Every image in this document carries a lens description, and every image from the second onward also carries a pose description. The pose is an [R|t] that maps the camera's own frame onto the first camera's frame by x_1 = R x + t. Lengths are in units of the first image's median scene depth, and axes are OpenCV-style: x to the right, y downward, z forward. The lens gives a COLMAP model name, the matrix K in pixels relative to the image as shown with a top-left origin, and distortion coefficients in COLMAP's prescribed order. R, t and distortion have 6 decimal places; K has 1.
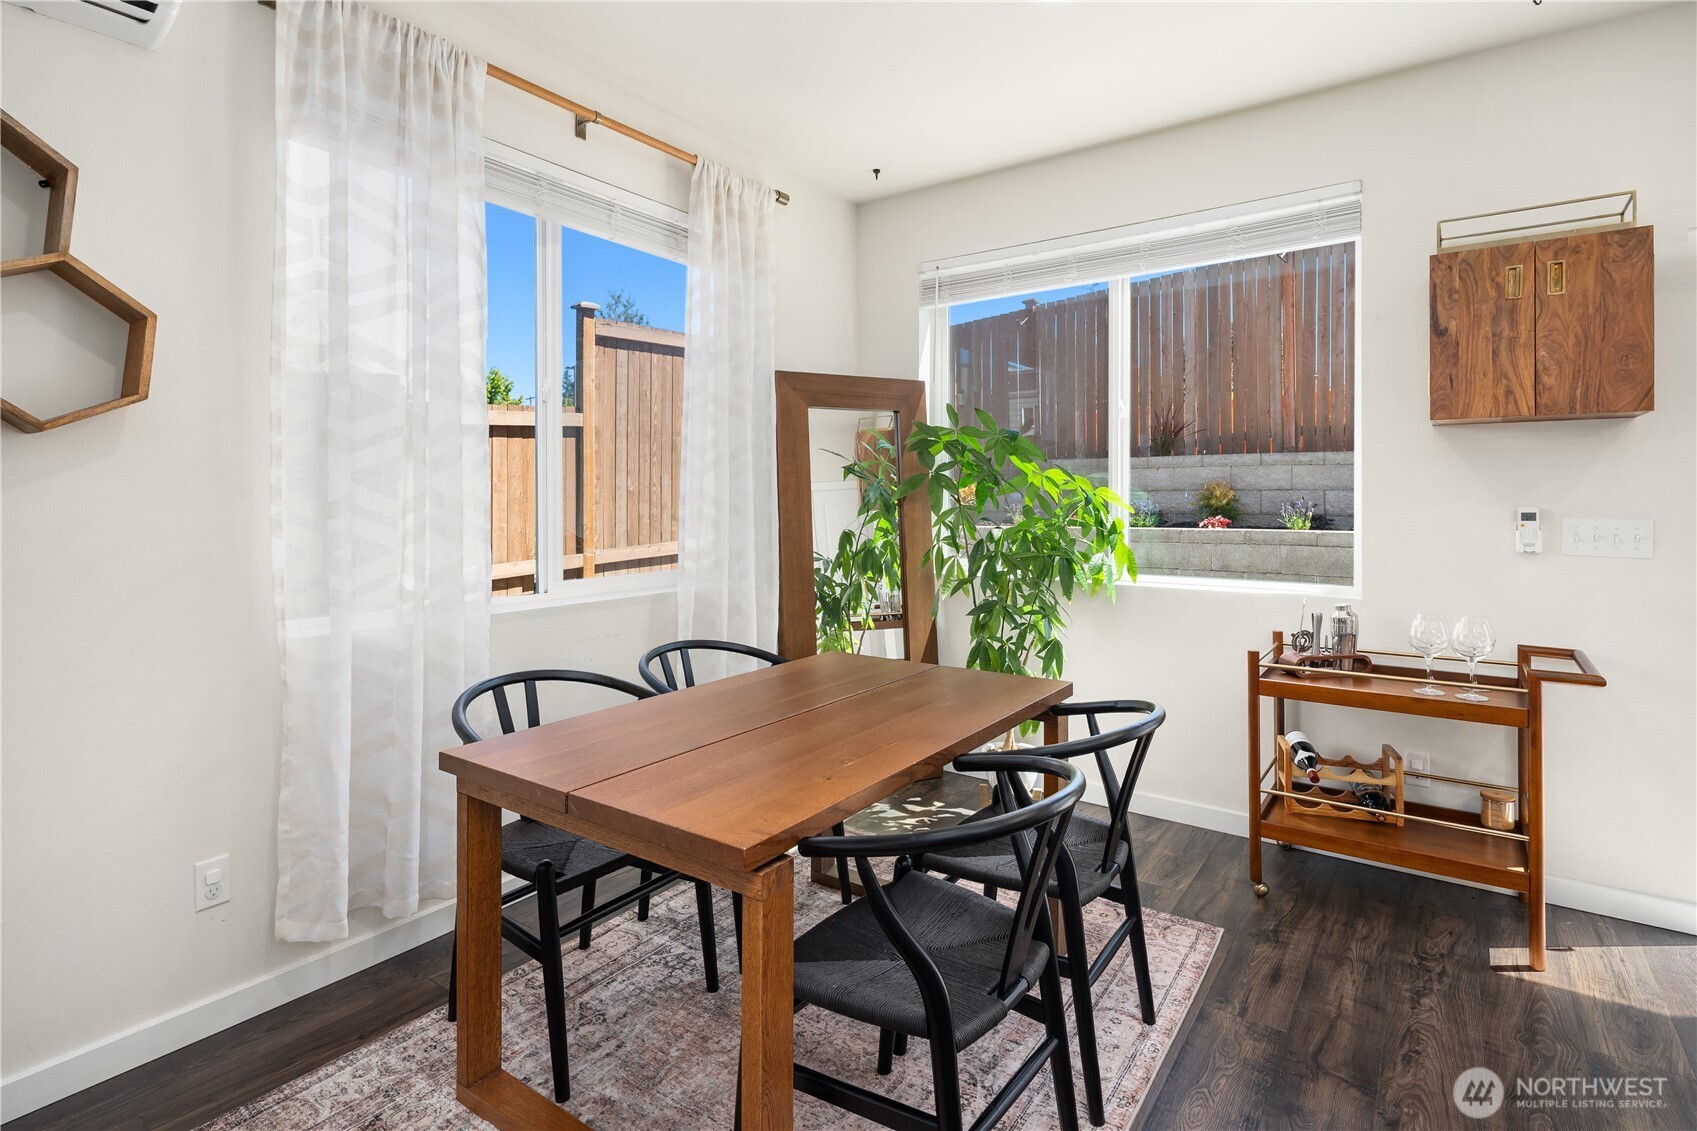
lens RADIAL K [[848.1, 0, 836.2], [0, 848.1, 499.0], [0, 0, 1]] dist [0.006424, -0.007169]
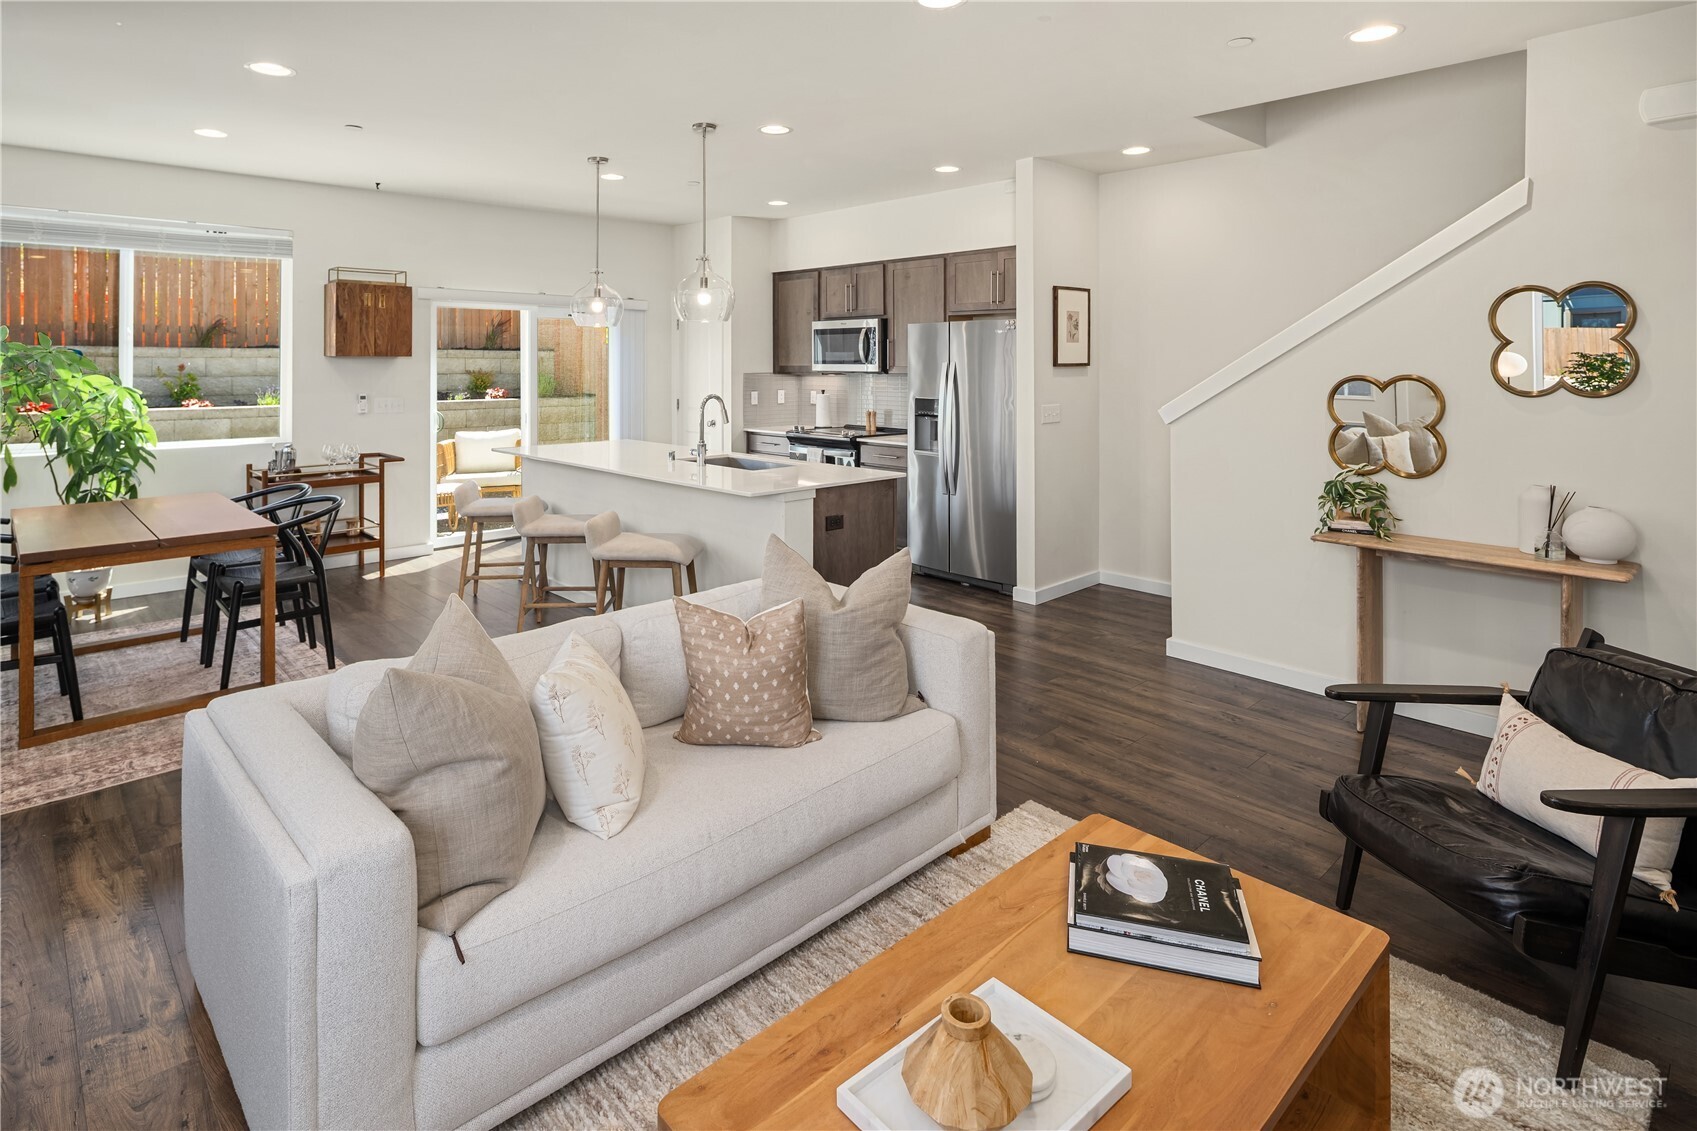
lens RADIAL K [[911.5, 0, 803.3], [0, 911.5, 344.3], [0, 0, 1]] dist [0.024117, 0.002360]
pose [[0.208304, 0.023251, 0.977788, -1.381992], [0.002256, 0.999703, -0.024252, -0.061588], [-0.978062, 0.007257, 0.208189, -0.695479]]
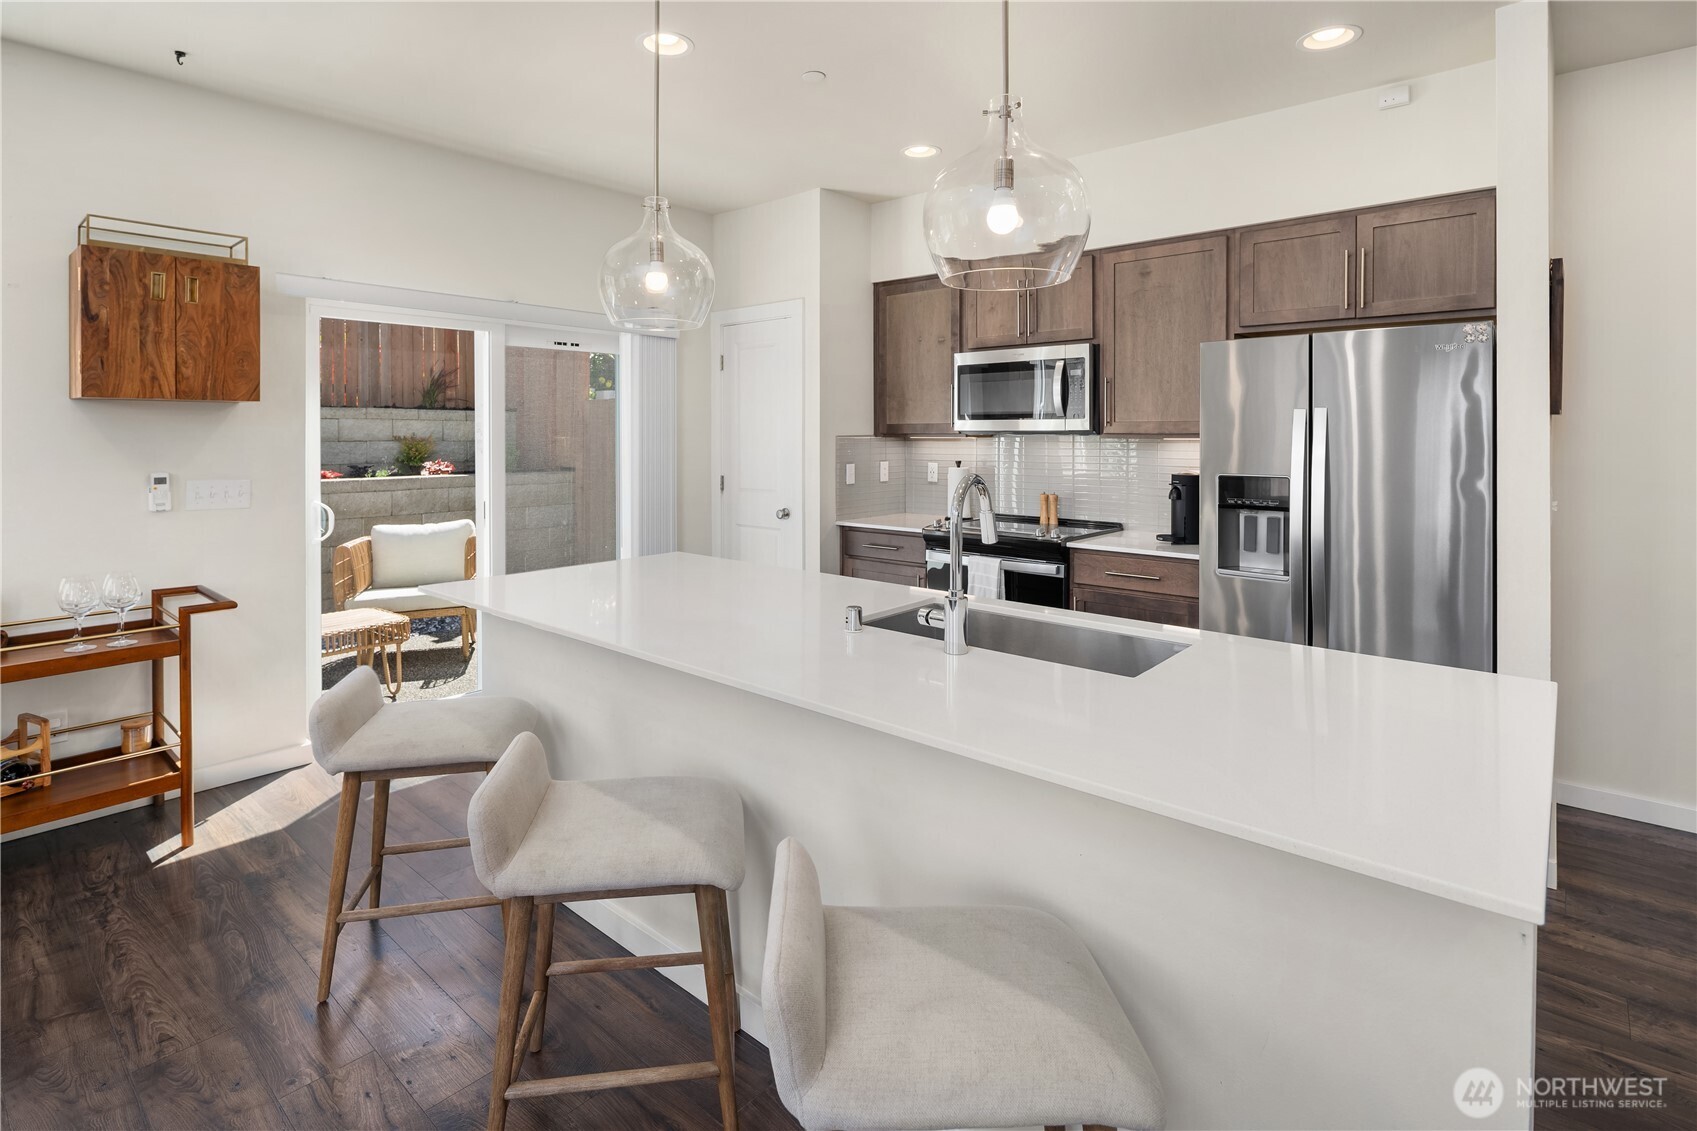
lens RADIAL K [[848.1, 0, 836.2], [0, 848.1, 435.4], [0, 0, 1]] dist [0.006424, -0.007169]
pose [[0.099019, 0.002152, 0.995083, -0.277830], [0.003883, 0.999989, -0.002549, -0.036284], [-0.995078, 0.004116, 0.099009, -0.062643]]
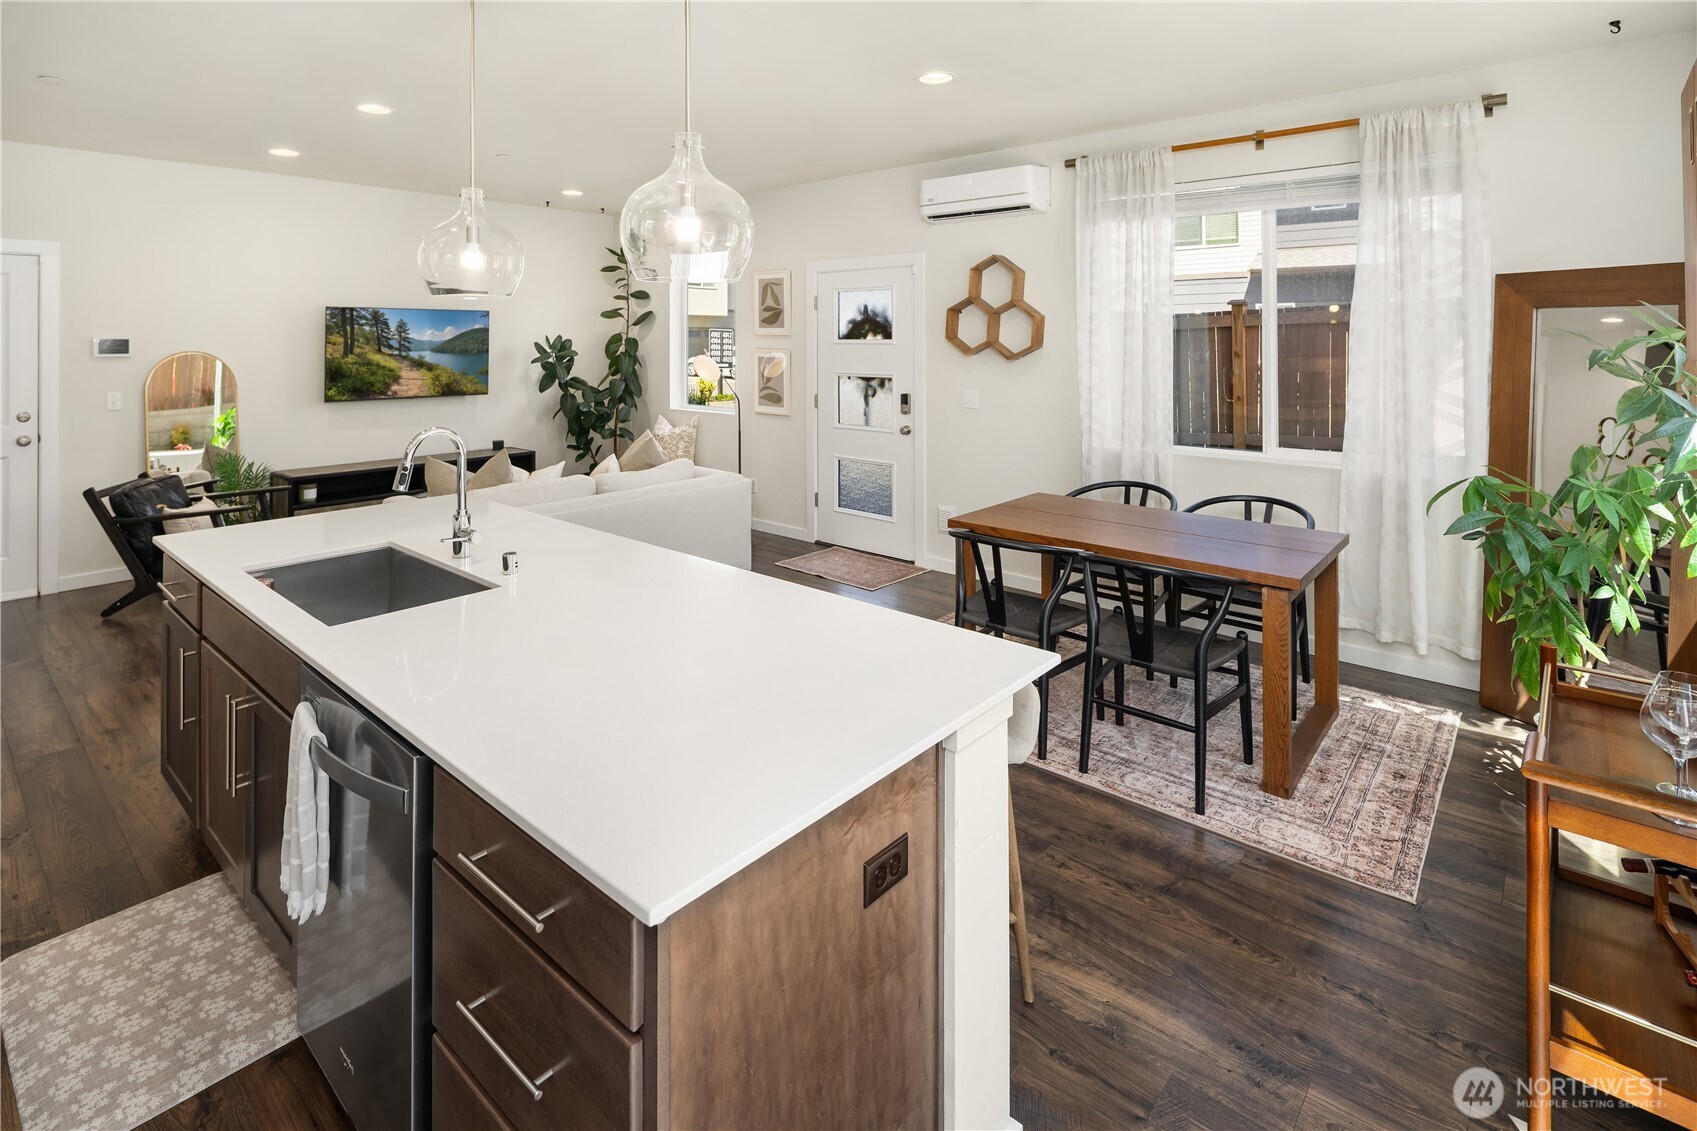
lens RADIAL K [[848.1, 0, 792.5], [0, 848.1, 335.3], [0, 0, 1]] dist [0.006424, -0.007169]
pose [[-0.114636, 0.003136, -0.993403, 1.377418], [-0.000781, 0.999994, 0.003247, -0.112040], [0.993407, 0.001148, -0.114633, 0.385338]]
